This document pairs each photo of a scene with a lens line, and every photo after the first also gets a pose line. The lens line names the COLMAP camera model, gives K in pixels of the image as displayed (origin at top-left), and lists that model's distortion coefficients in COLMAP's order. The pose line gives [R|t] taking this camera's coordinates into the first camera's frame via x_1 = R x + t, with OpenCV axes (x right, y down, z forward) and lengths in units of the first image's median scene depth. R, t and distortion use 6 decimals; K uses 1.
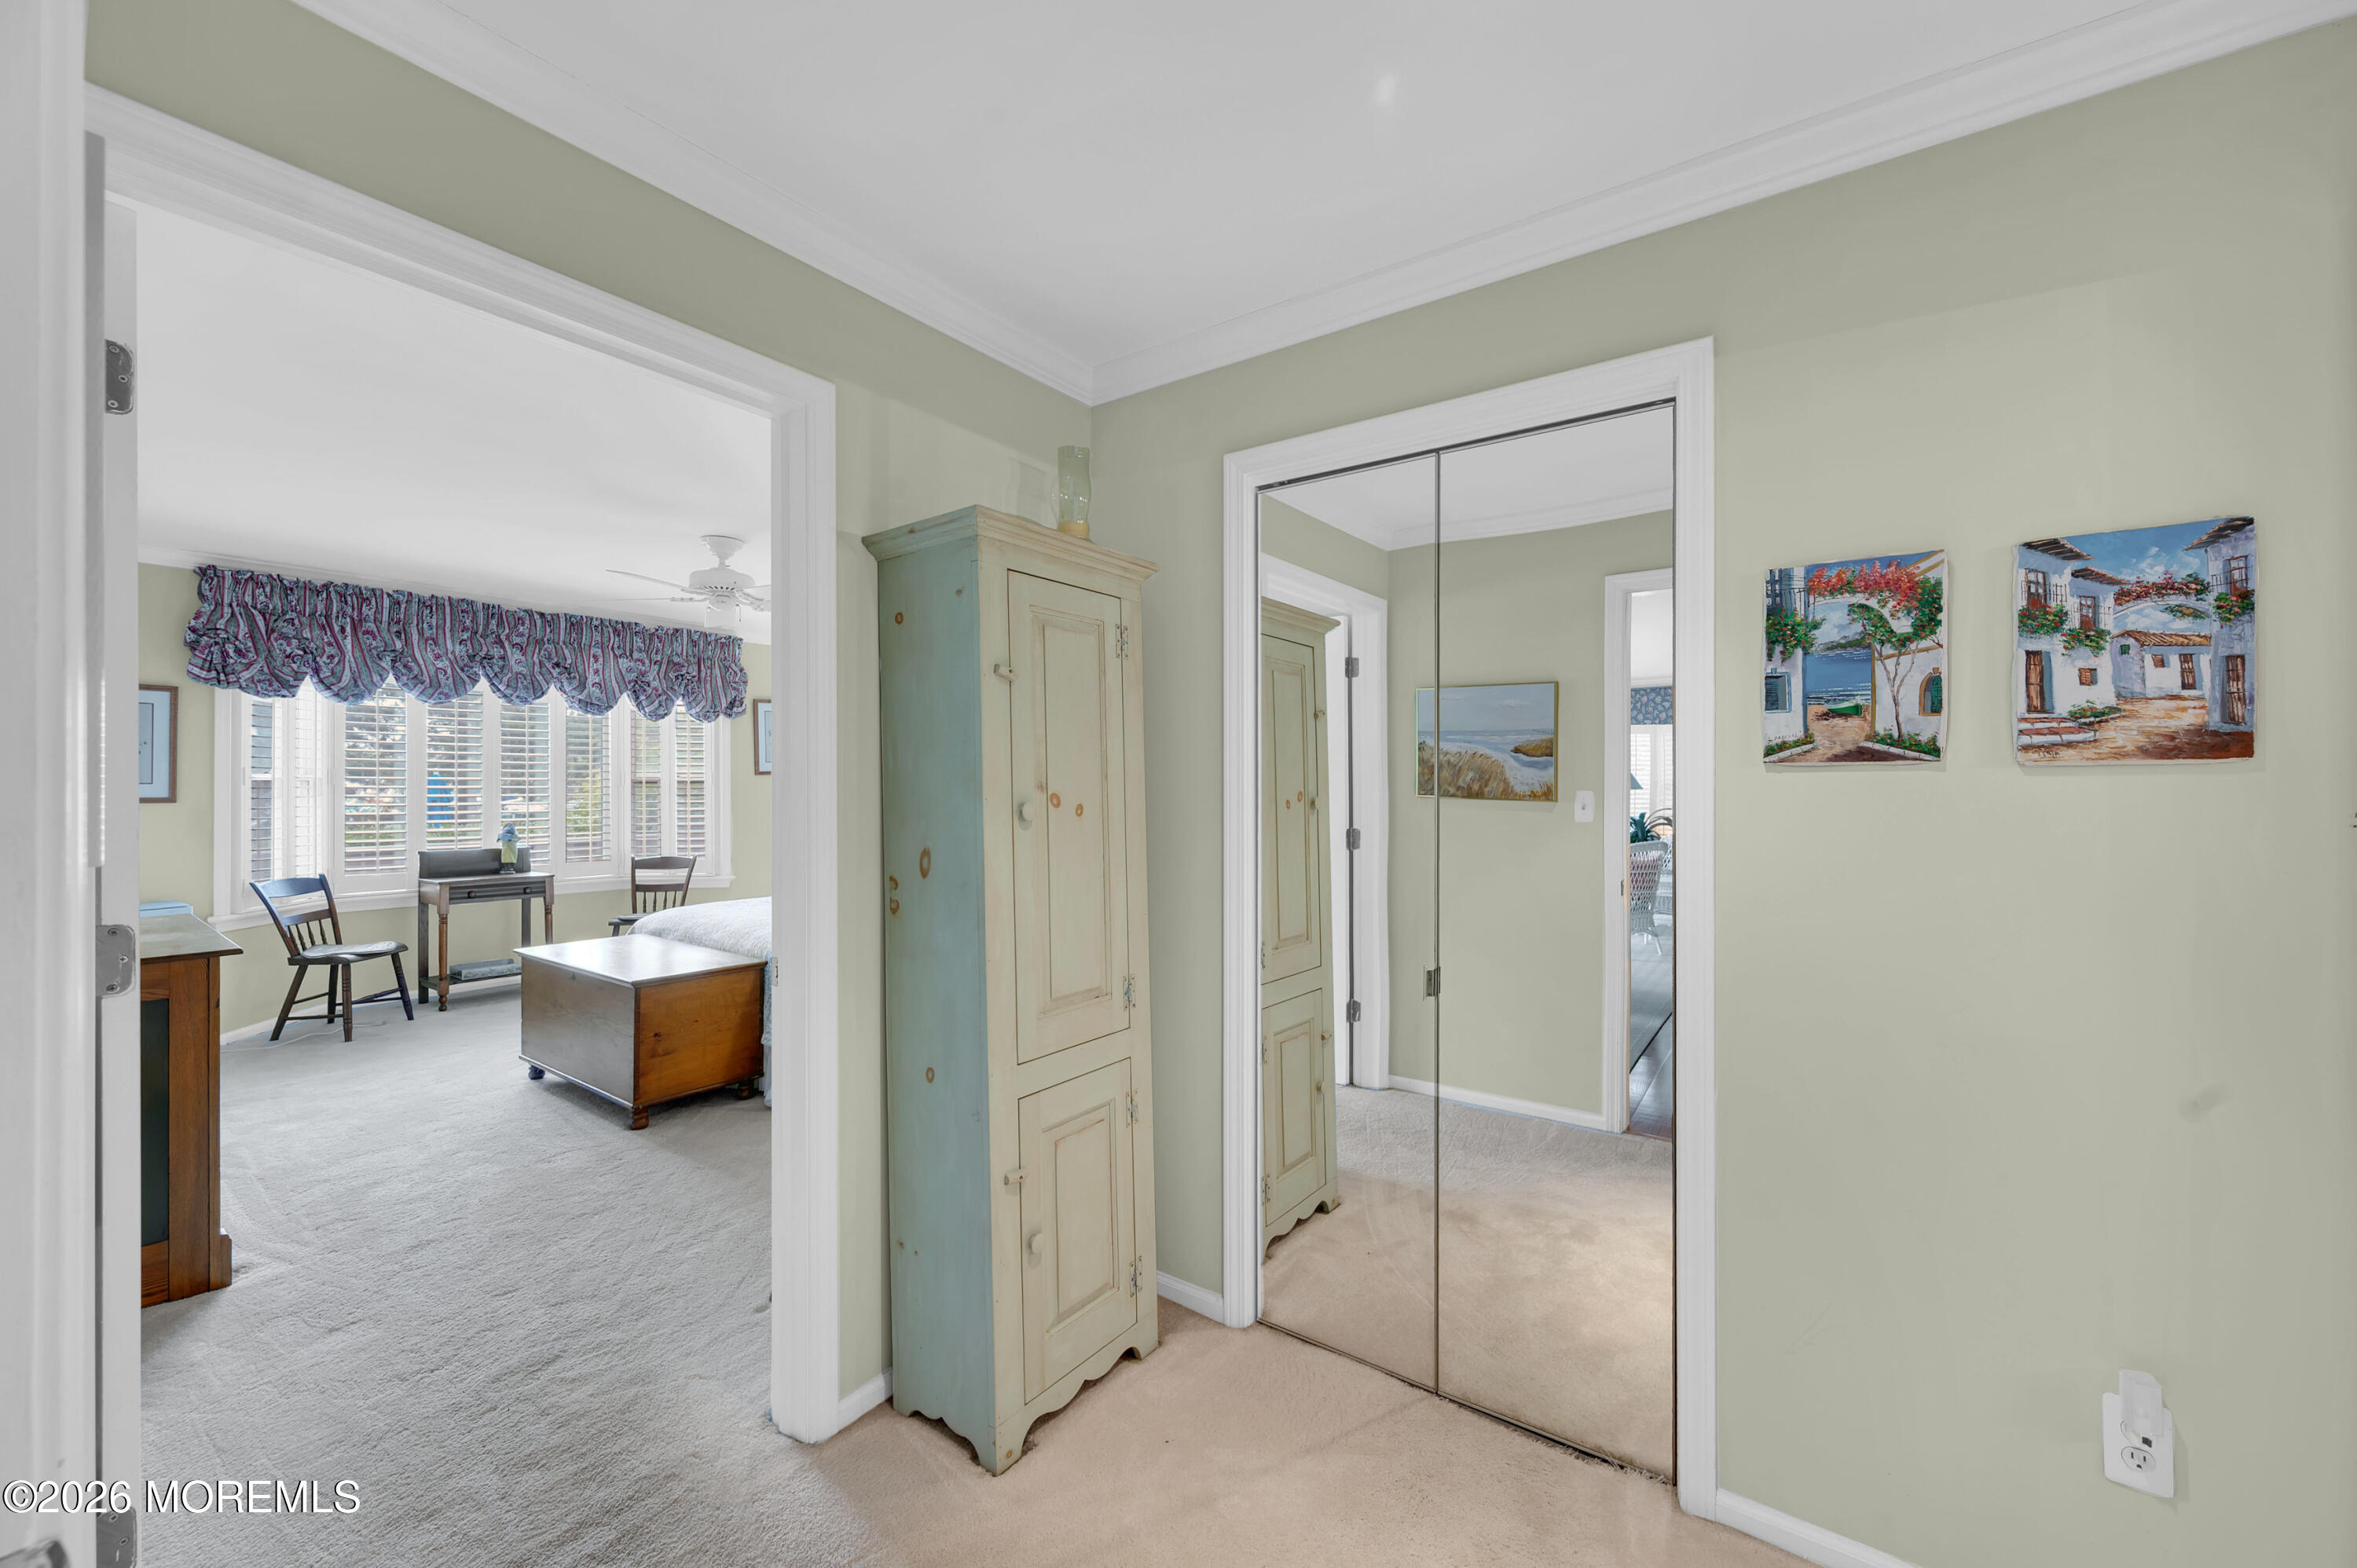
lens RADIAL K [[949.3, 0, 1182.9], [0, 949.3, 772.0], [0, 0, 1]] dist [-0.000774, -0.000123]
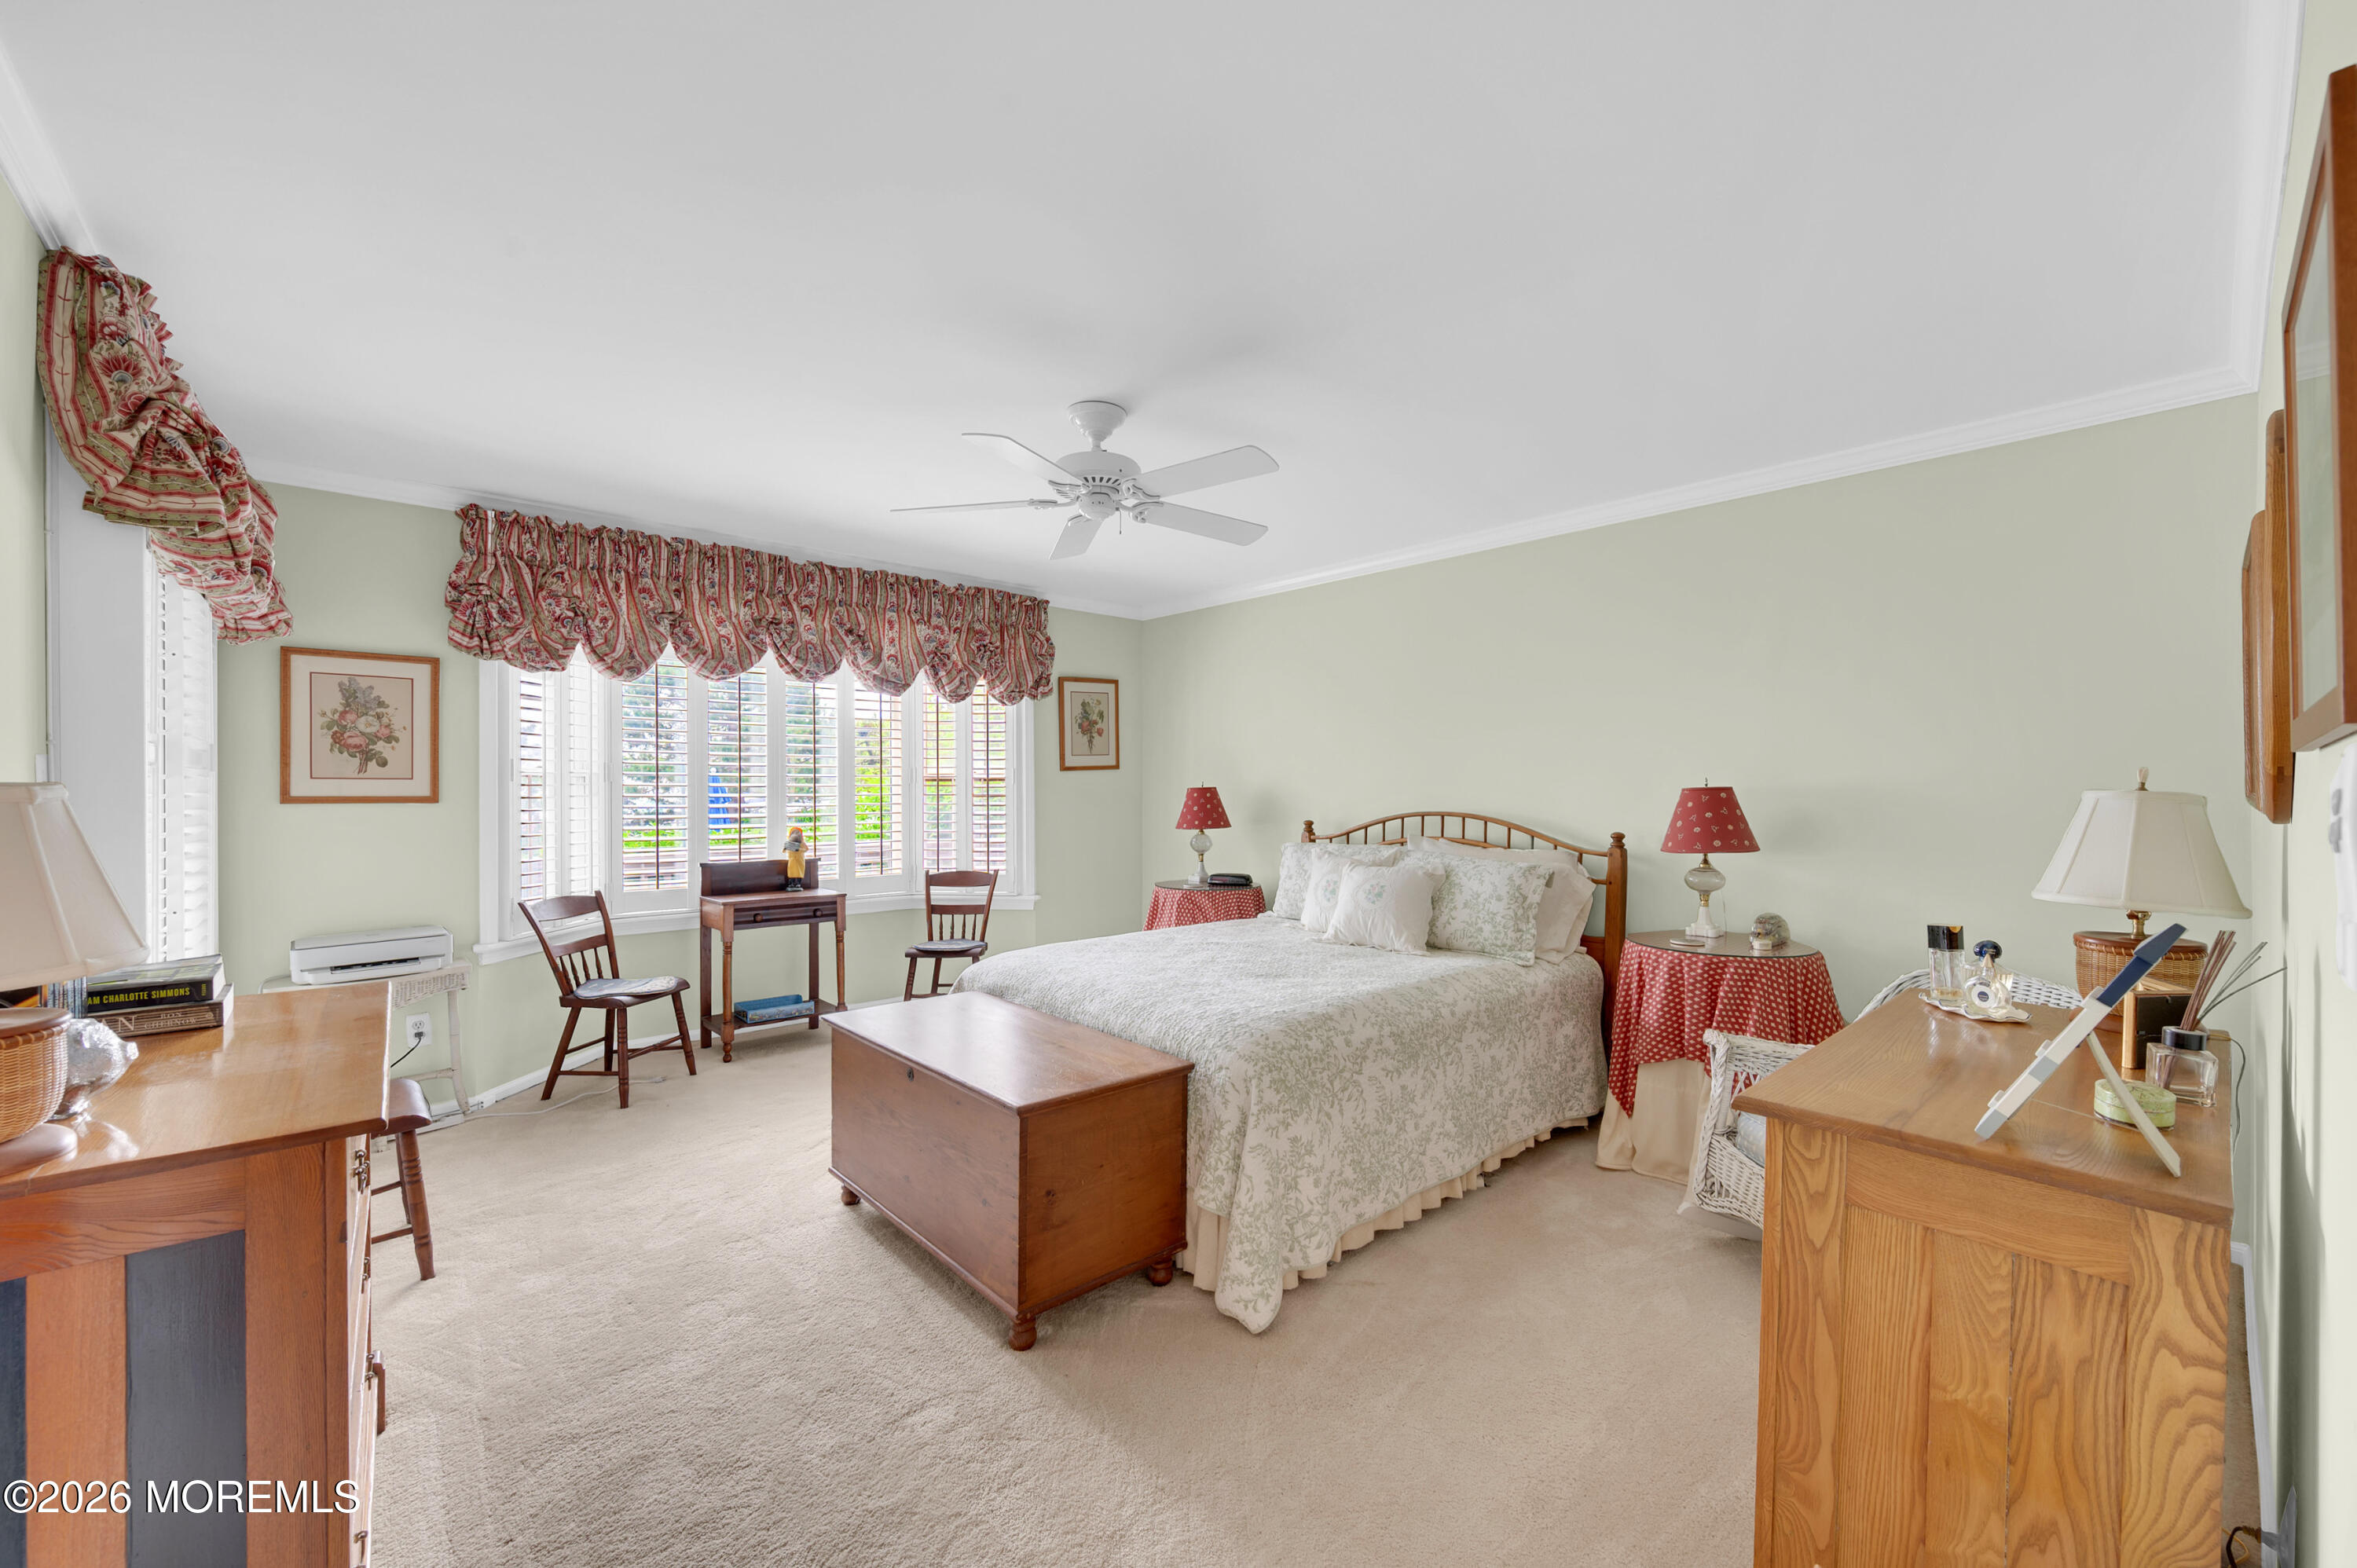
lens RADIAL K [[948.9, 0, 1161.9], [0, 948.9, 779.1], [0, 0, 1]] dist [-0.000860, -0.000114]
pose [[0.975552, 0.000077, -0.219770, -0.254068], [0.001292, 0.999981, 0.006085, 0.007138], [0.219766, -0.006220, 0.975533, 0.310071]]
